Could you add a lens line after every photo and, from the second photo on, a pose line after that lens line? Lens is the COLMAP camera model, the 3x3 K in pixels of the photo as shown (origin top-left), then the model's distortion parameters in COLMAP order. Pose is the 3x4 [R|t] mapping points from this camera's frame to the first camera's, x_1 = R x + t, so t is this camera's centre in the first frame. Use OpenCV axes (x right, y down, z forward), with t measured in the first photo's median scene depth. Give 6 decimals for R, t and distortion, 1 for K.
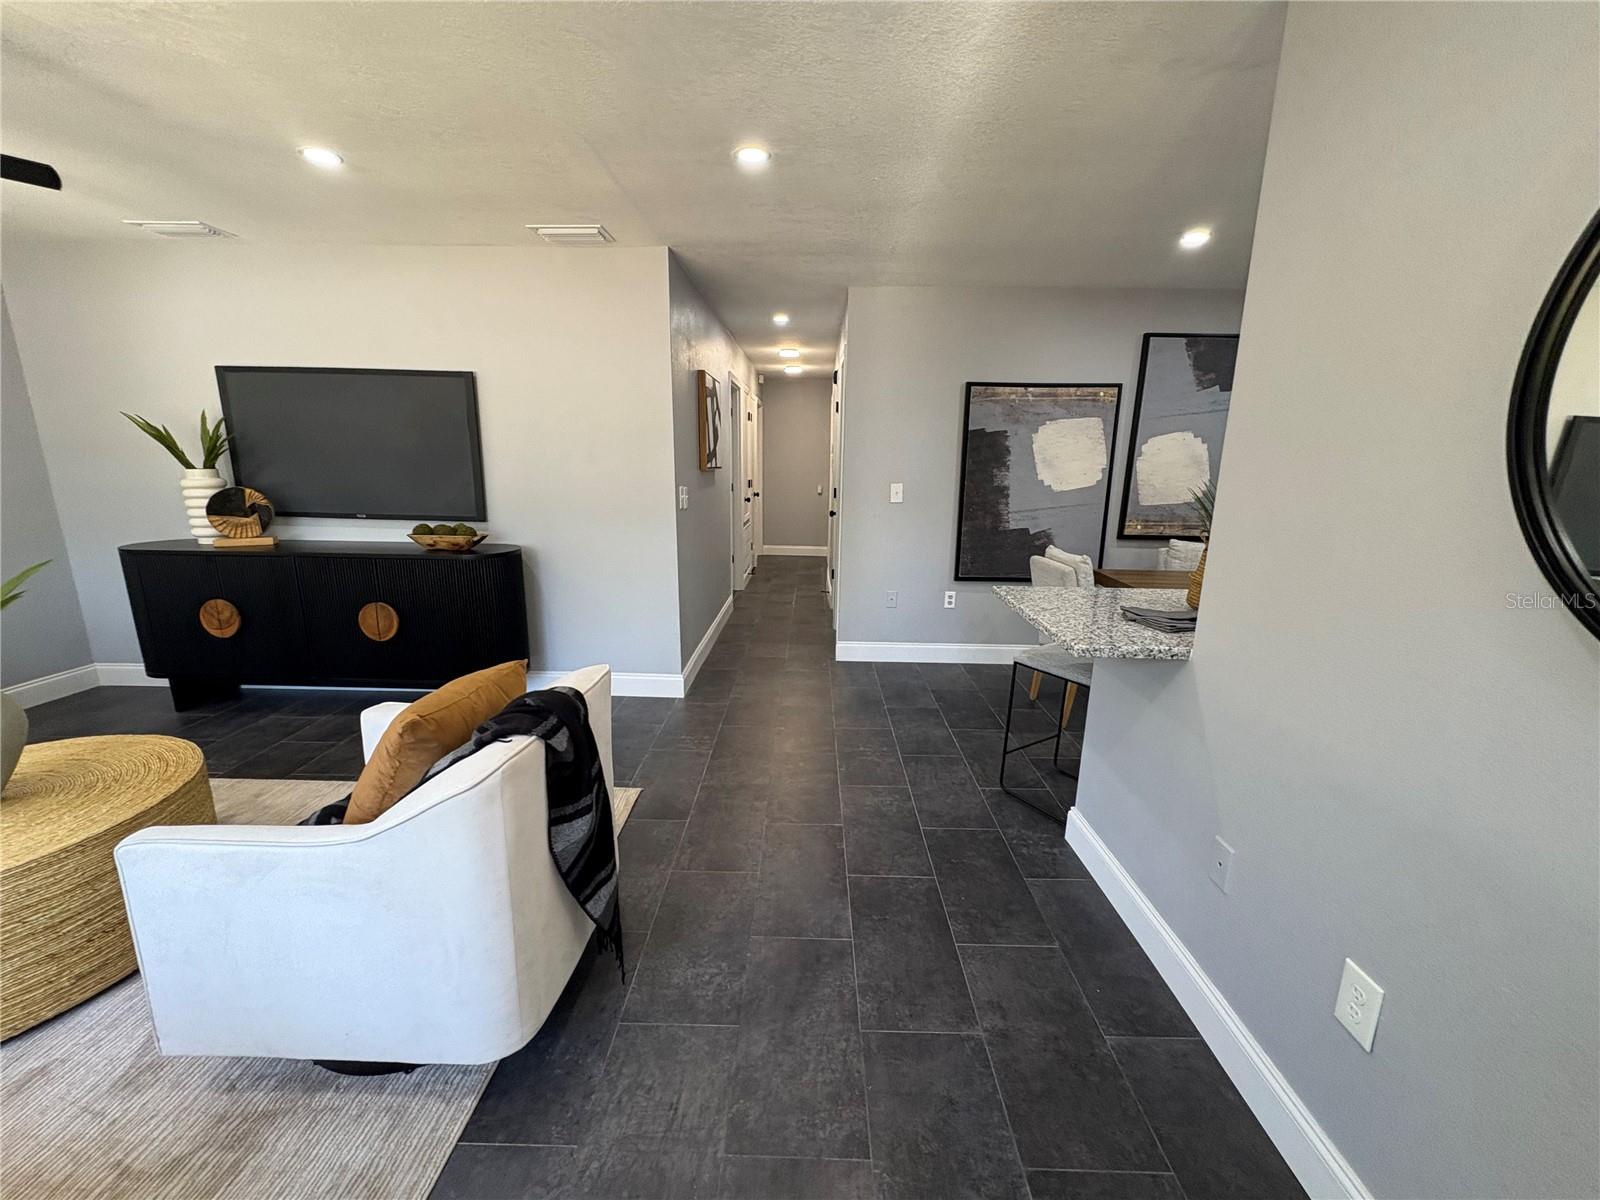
lens RADIAL K [[634.2, 0, 800.0], [0, 634.2, 600.0], [0, 0, 1]] dist [0.002921, -0.000042]
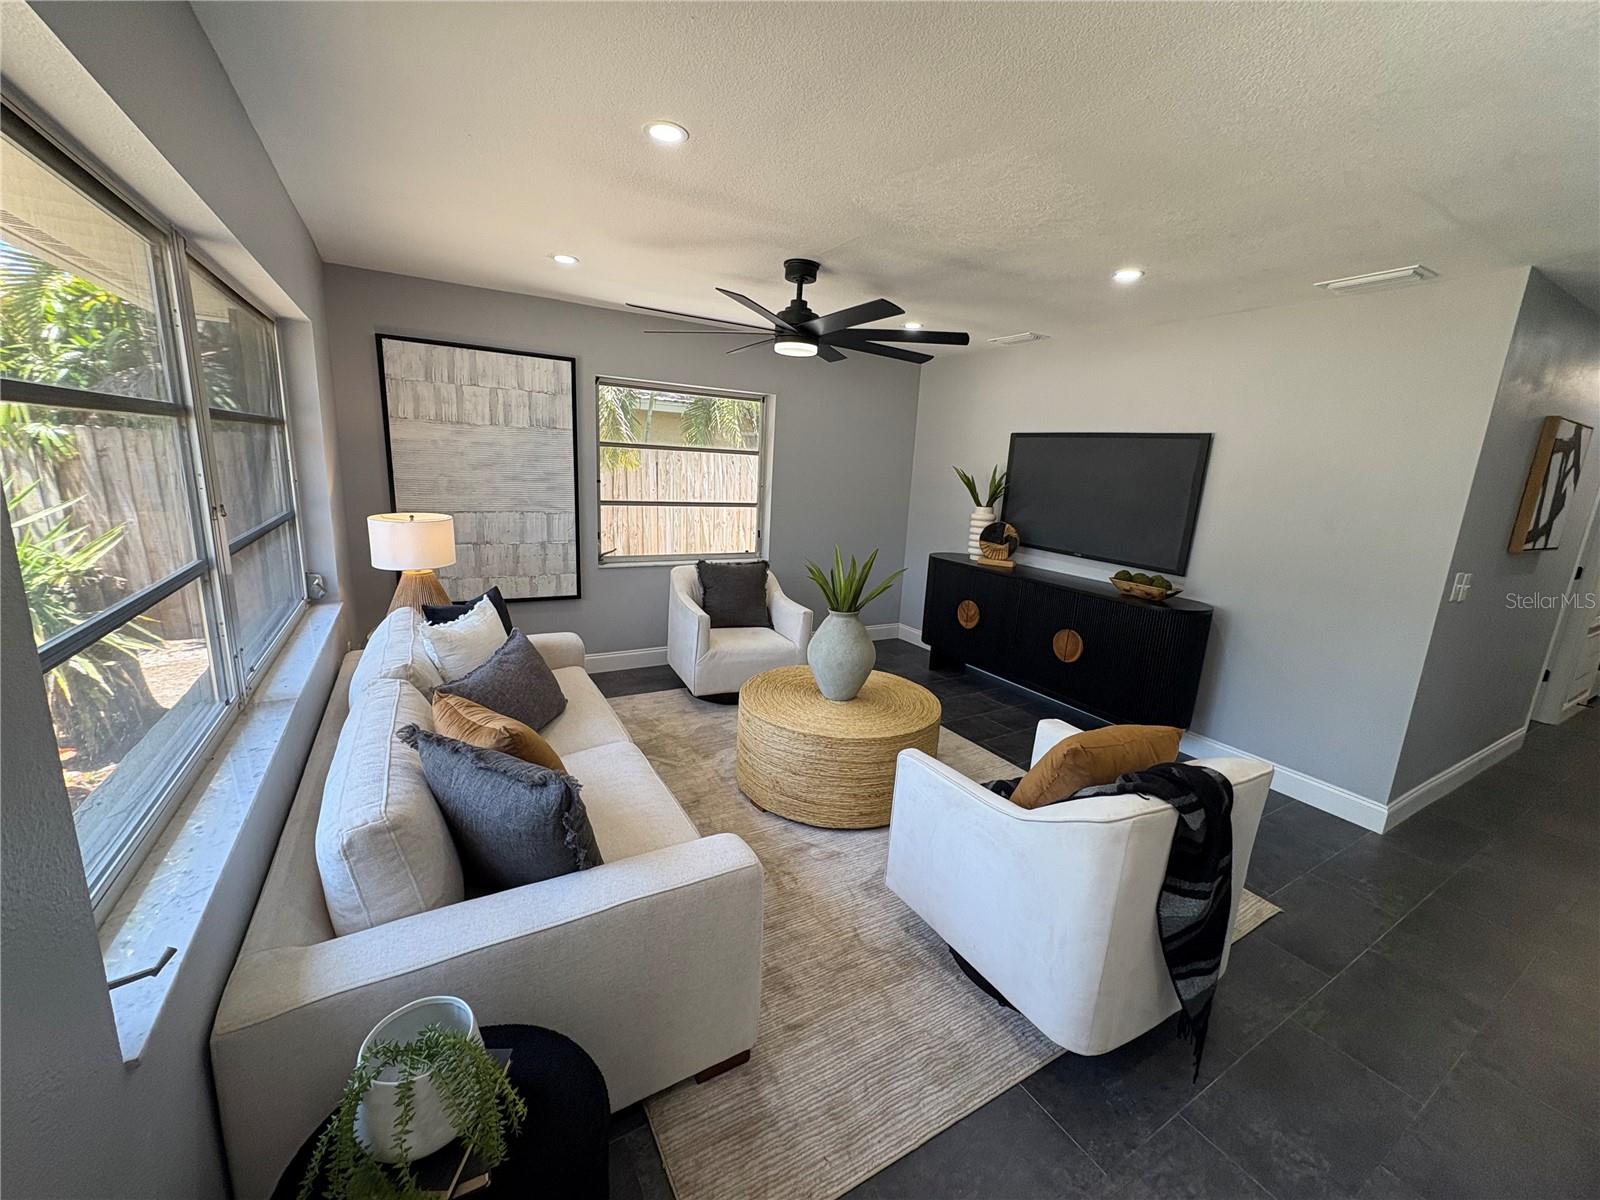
lens RADIAL K [[632.3, 0, 800.0], [0, 632.3, 600.0], [0, 0, 1]] dist [-0.000216, 0.000268]
pose [[0.526869, 0.192559, -0.827847, 0.053606], [-0.229208, 0.970103, 0.079773, -0.045902], [0.818458, 0.147719, 0.555253, -0.122056]]
